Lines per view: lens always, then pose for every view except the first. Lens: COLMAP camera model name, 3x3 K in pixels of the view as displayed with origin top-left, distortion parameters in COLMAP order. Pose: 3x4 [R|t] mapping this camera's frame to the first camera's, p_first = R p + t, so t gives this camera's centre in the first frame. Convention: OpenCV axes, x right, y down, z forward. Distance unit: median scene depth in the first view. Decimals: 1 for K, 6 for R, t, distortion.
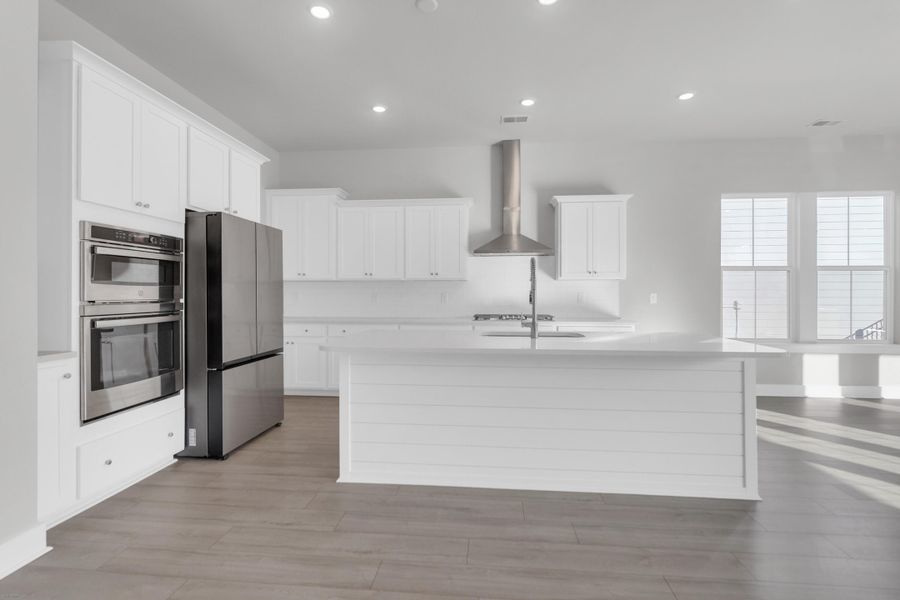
lens RADIAL K [[411.8, 0, 452.0], [0, 411.8, 295.5], [0, 0, 1]] dist [-0.000502, -0.000390]
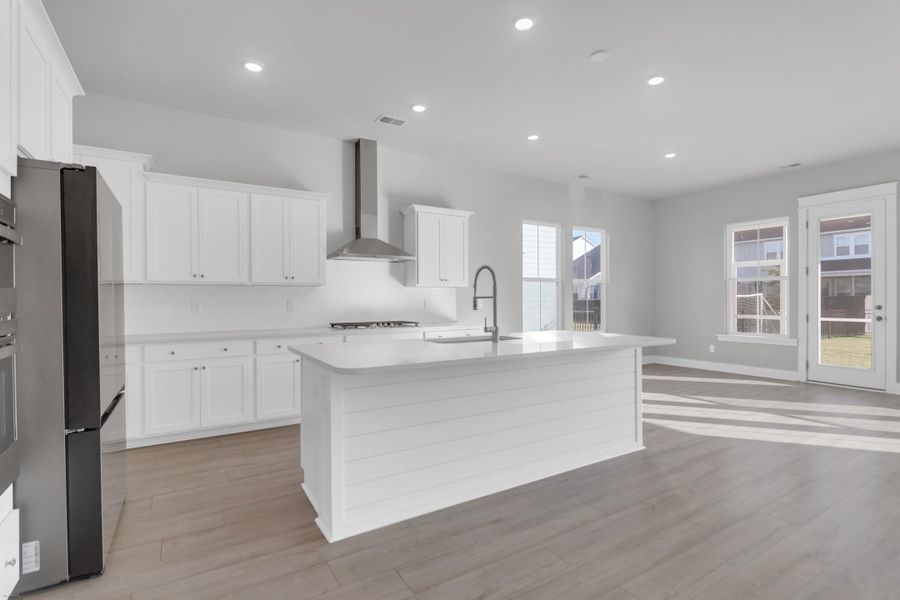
lens RADIAL K [[411.9, 0, 447.0], [0, 411.9, 302.6], [0, 0, 1]] dist [-0.000085, -0.000440]
pose [[0.817809, -0.009001, 0.575419, -0.268392], [0.008841, 0.999956, 0.003077, -0.000655], [-0.575421, 0.002570, 0.817853, 0.115867]]
